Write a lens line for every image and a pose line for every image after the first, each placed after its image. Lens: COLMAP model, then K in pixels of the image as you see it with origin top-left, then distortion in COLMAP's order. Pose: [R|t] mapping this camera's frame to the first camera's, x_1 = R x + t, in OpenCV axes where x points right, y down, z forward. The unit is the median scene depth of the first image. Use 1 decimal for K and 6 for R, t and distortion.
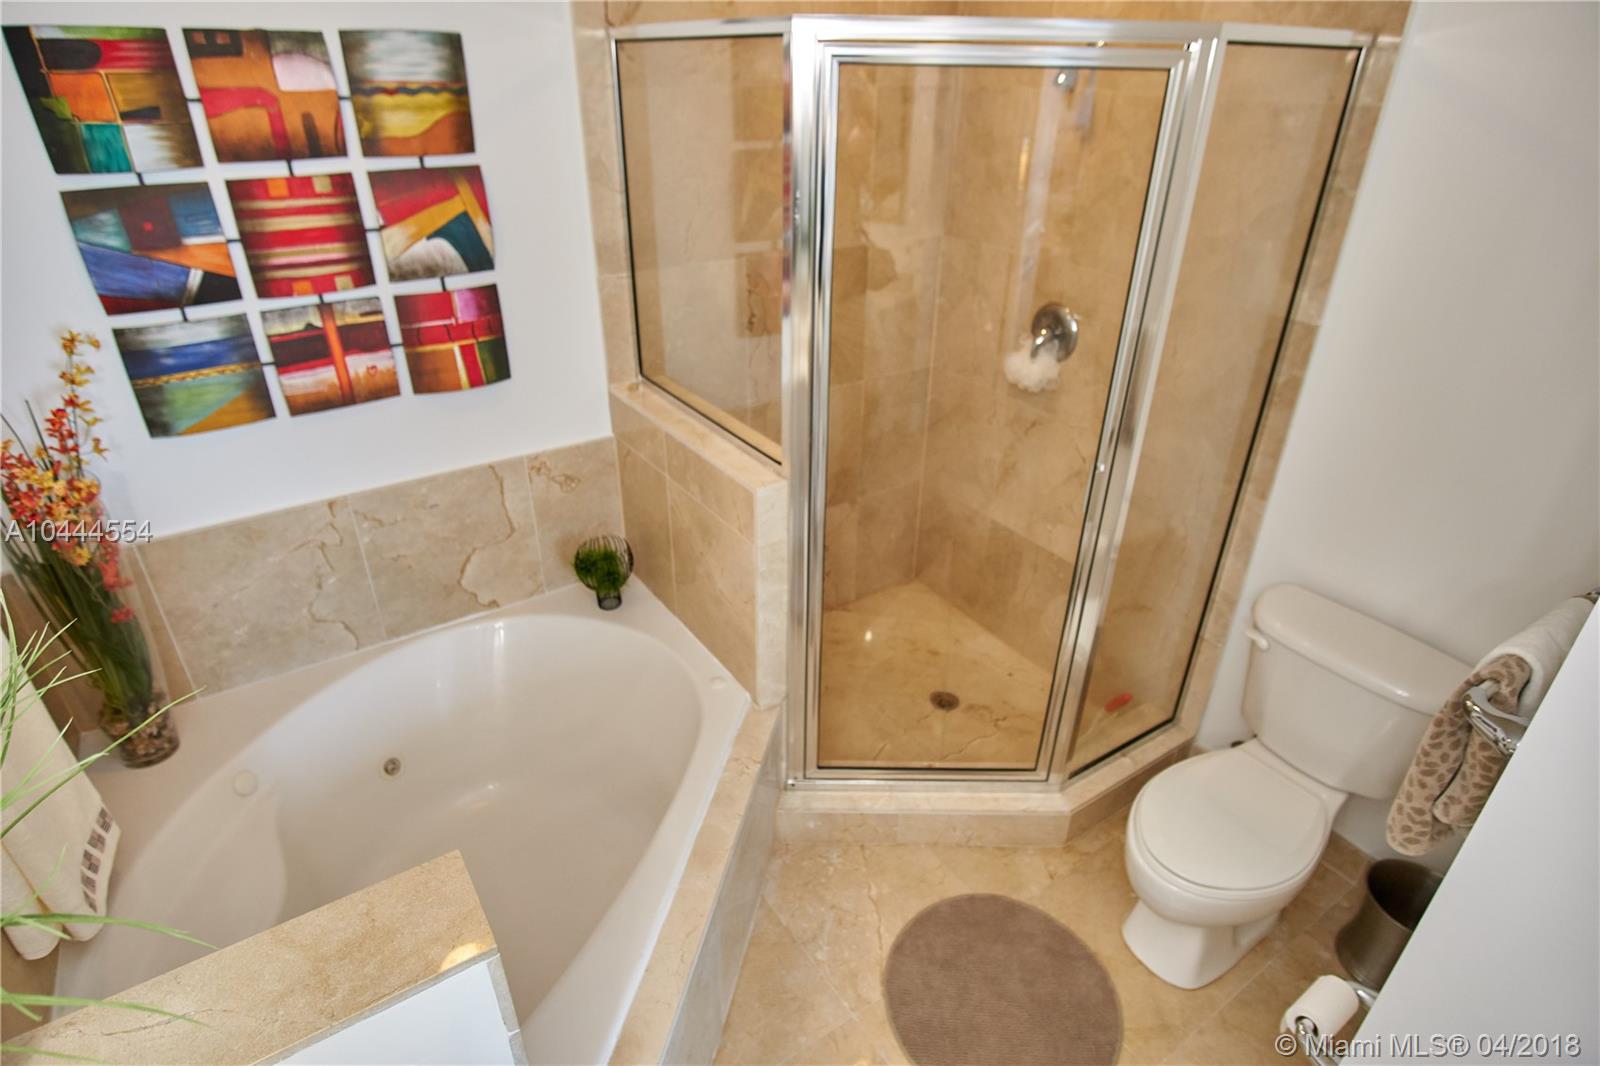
lens RADIAL K [[853.6, 0, 796.7], [0, 853.6, 525.4], [0, 0, 1]] dist [-0.033957, 0.009503]
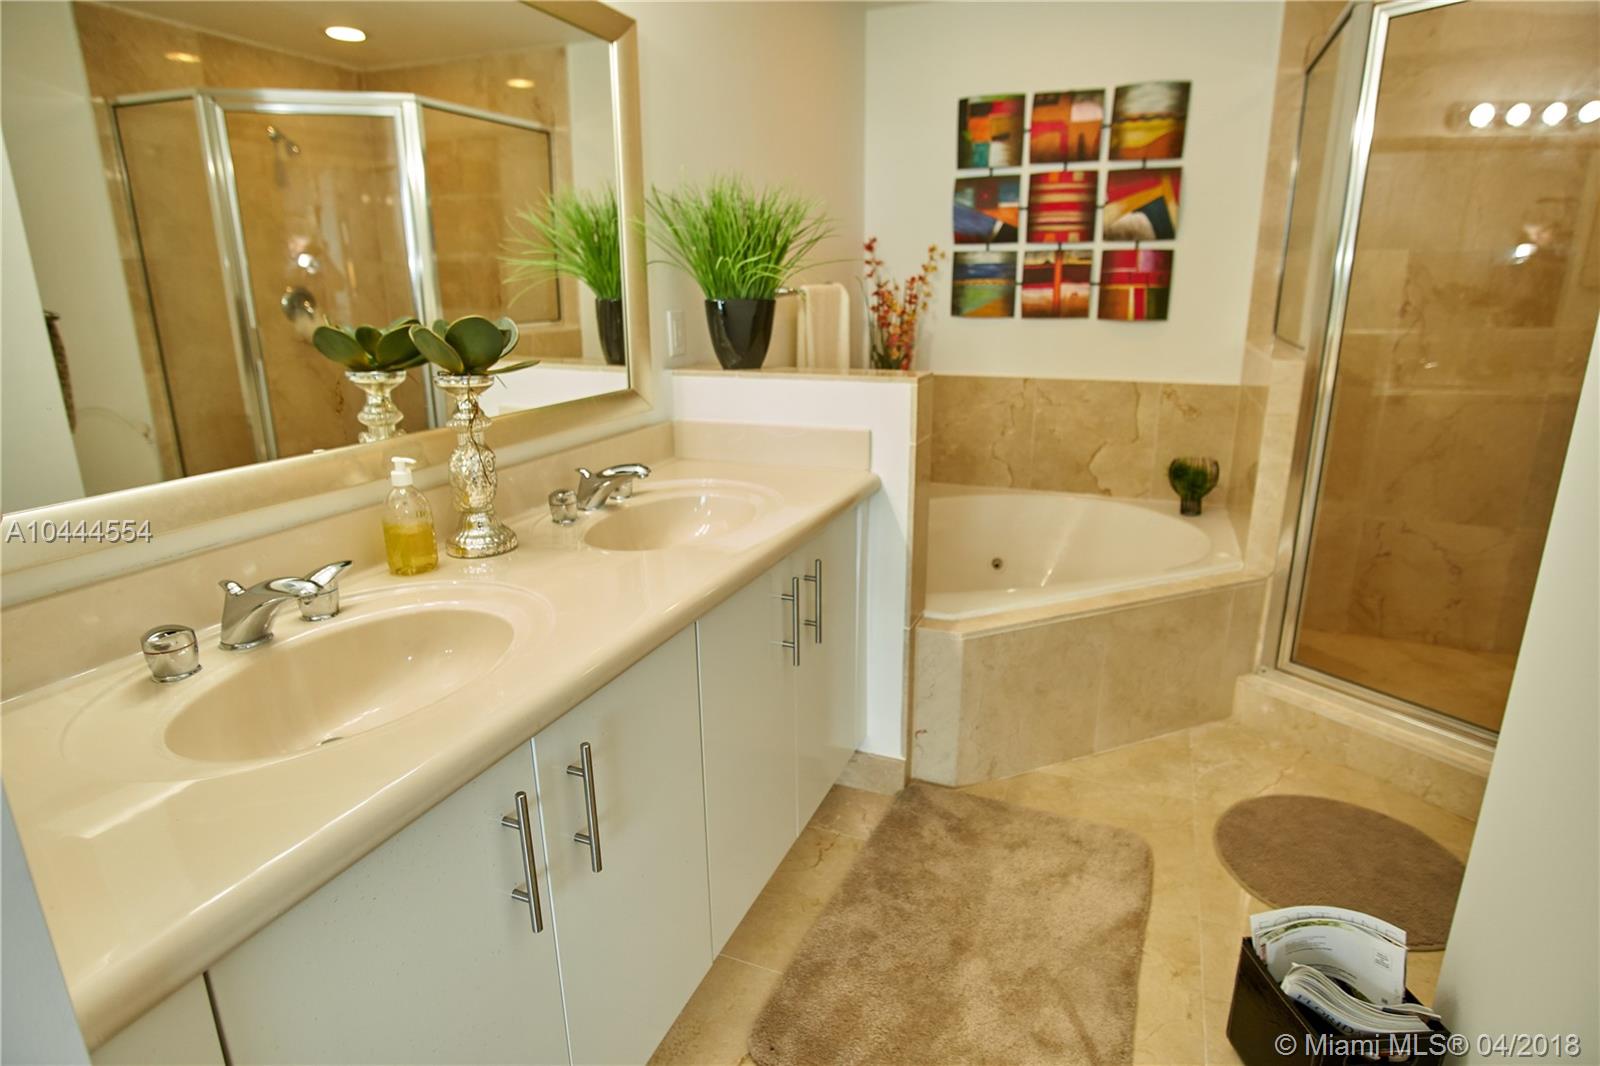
lens RADIAL K [[853.6, 0, 796.7], [0, 853.6, 525.4], [0, 0, 1]] dist [-0.033957, 0.009503]
pose [[0.555322, 0.214880, -0.803395, 0.598439], [-0.384855, 0.922777, -0.019209, 0.462810], [0.737227, 0.319858, 0.595136, -0.185757]]
